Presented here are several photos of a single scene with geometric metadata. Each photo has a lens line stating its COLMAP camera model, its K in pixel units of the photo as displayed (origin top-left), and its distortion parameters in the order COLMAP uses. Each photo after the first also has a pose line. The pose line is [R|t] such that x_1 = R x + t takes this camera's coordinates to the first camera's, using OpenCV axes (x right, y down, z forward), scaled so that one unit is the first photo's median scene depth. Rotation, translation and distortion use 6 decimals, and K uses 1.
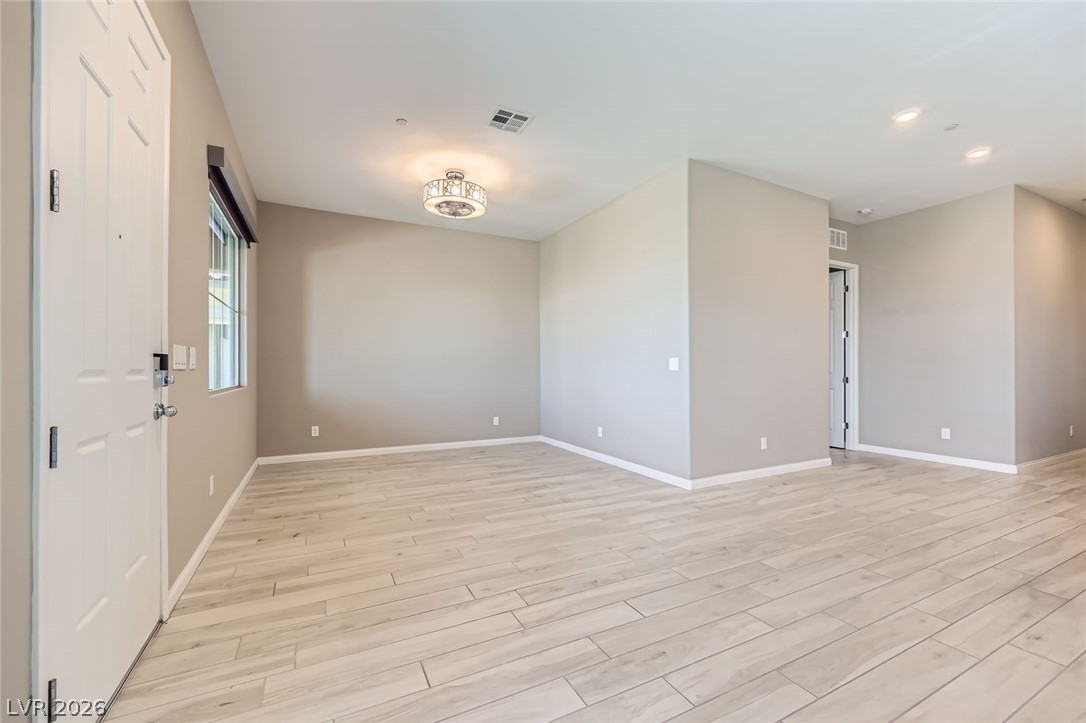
lens RADIAL K [[440.0, 0, 544.9], [0, 440.0, 366.6], [0, 0, 1]] dist [0.007807, -0.000028]
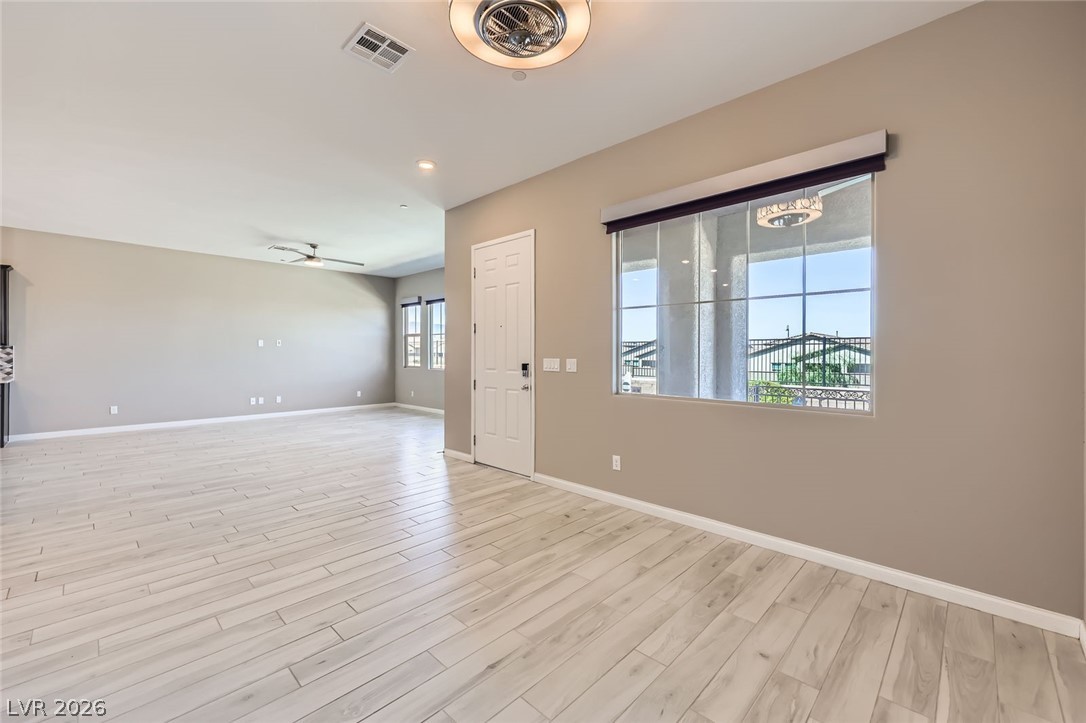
lens RADIAL K [[440.0, 0, 541.6], [0, 440.0, 350.7], [0, 0, 1]] dist [0.007807, -0.000028]
pose [[-0.947616, -0.001162, -0.319411, -0.098912], [0.000340, 0.999989, -0.004648, -0.045987], [0.319412, -0.004514, -0.947605, 1.710900]]
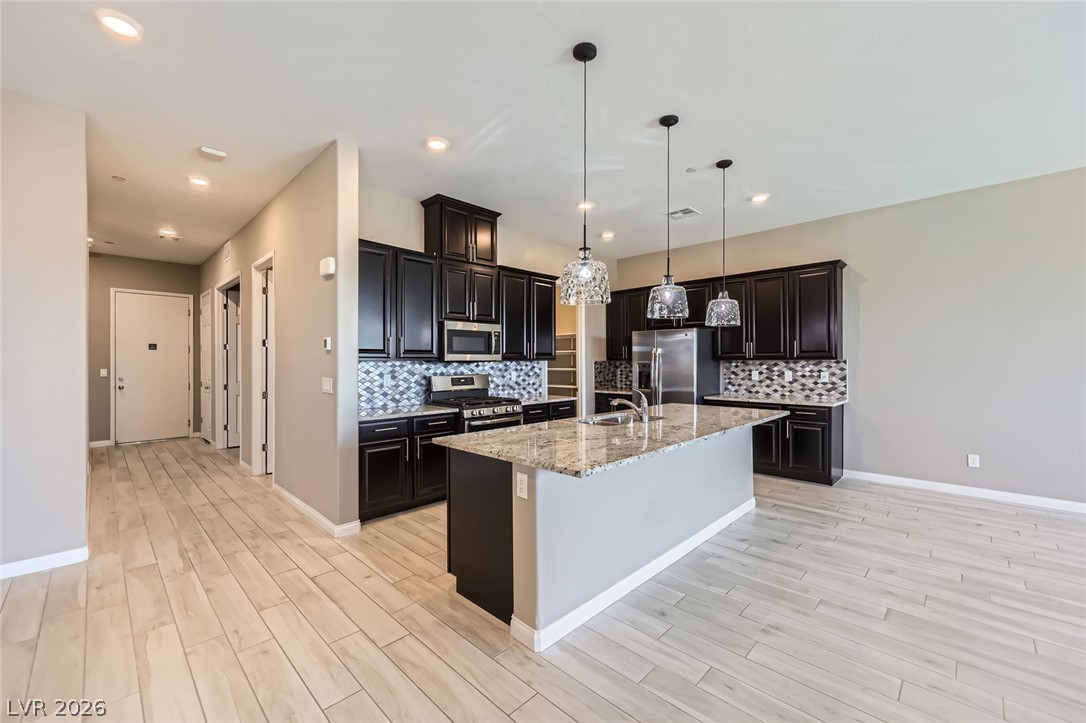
lens RADIAL K [[440.0, 0, 537.4], [0, 440.0, 360.7], [0, 0, 1]] dist [0.007807, -0.000028]
pose [[-0.313934, 0.005618, 0.949428, 0.298708], [-0.002723, 0.999973, -0.006818, -0.058390], [-0.949441, -0.004725, -0.313911, 0.733749]]
